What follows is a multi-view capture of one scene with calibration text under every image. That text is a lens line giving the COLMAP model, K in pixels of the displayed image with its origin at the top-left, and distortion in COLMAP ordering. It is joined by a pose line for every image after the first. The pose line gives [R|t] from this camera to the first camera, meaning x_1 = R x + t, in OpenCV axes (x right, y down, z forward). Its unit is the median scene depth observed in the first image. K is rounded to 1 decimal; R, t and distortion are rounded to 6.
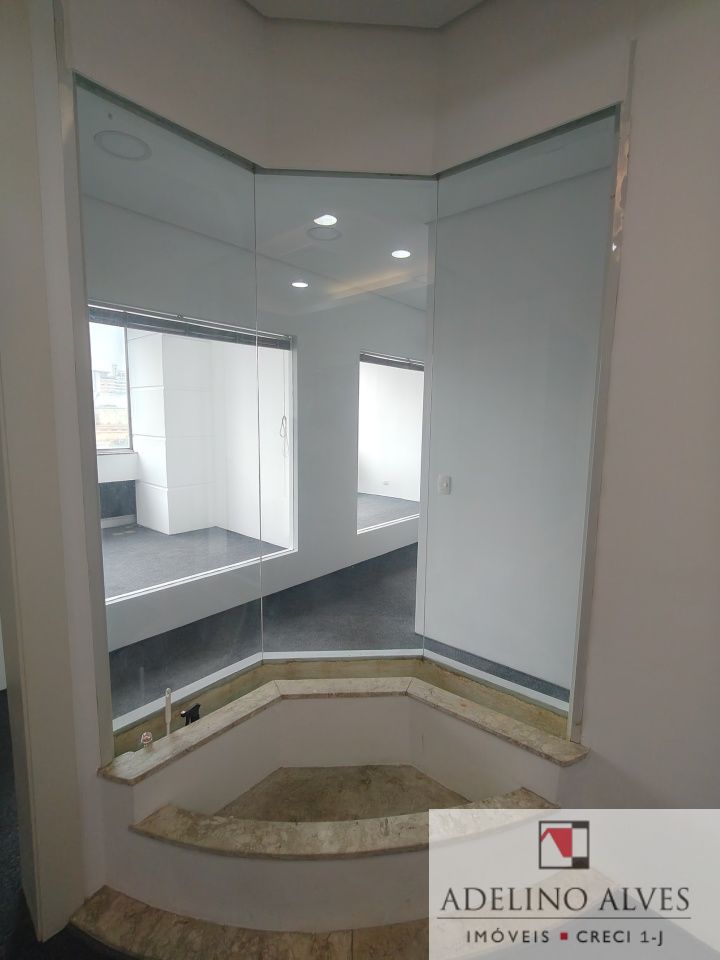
lens RADIAL K [[469.7, 0, 364.2], [0, 469.7, 477.3], [0, 0, 1]] dist [-0.007464, -0.000932]
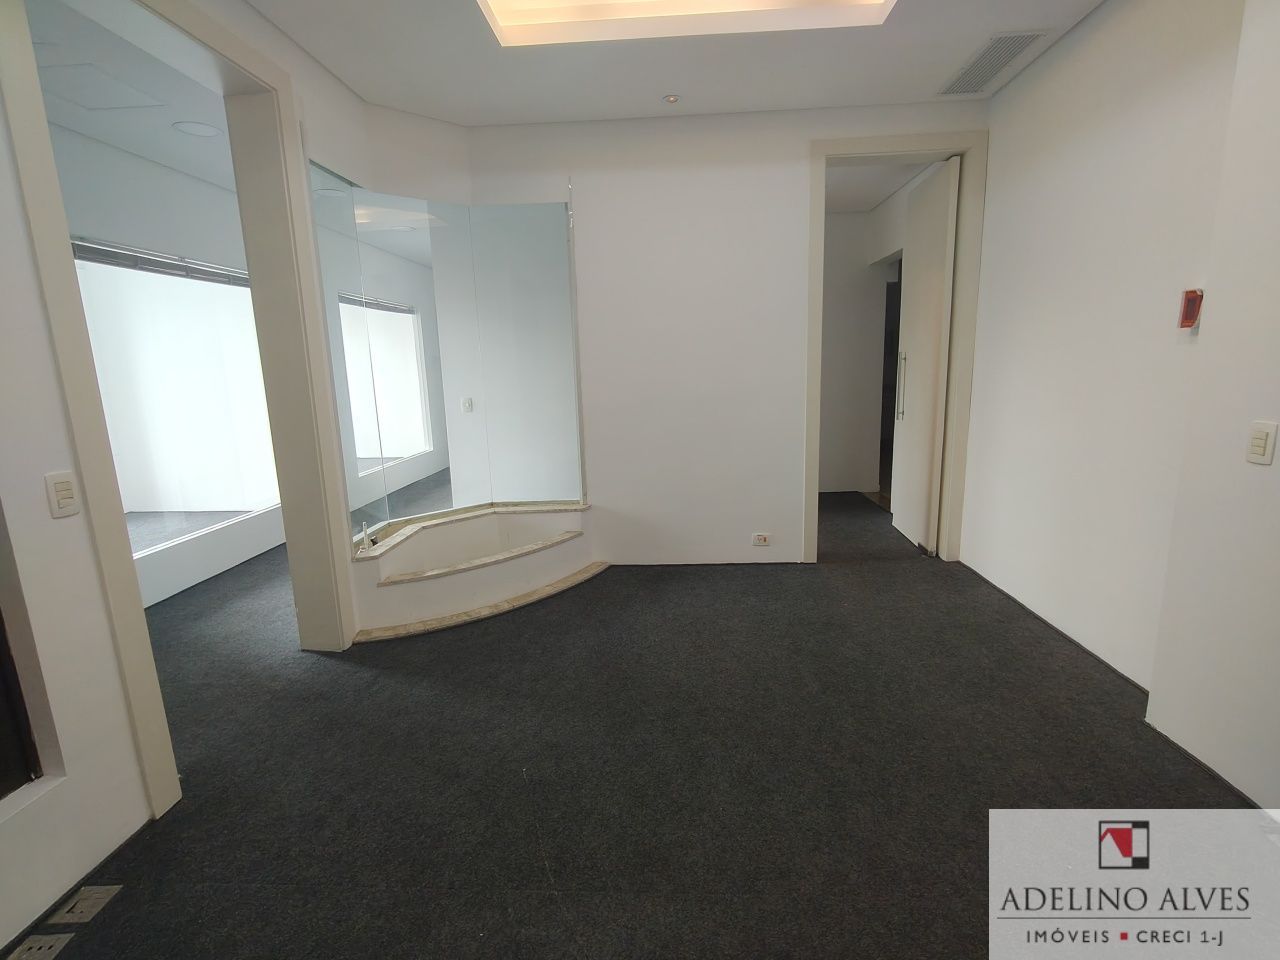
lens RADIAL K [[626.3, 0, 642.5], [0, 626.3, 480.2], [0, 0, 1]] dist [-0.007464, -0.000932]
pose [[0.801571, -0.140679, 0.581114, -0.492539], [0.106228, 0.989971, 0.093129, 0.115936], [-0.588387, -0.012919, 0.808476, -0.728972]]
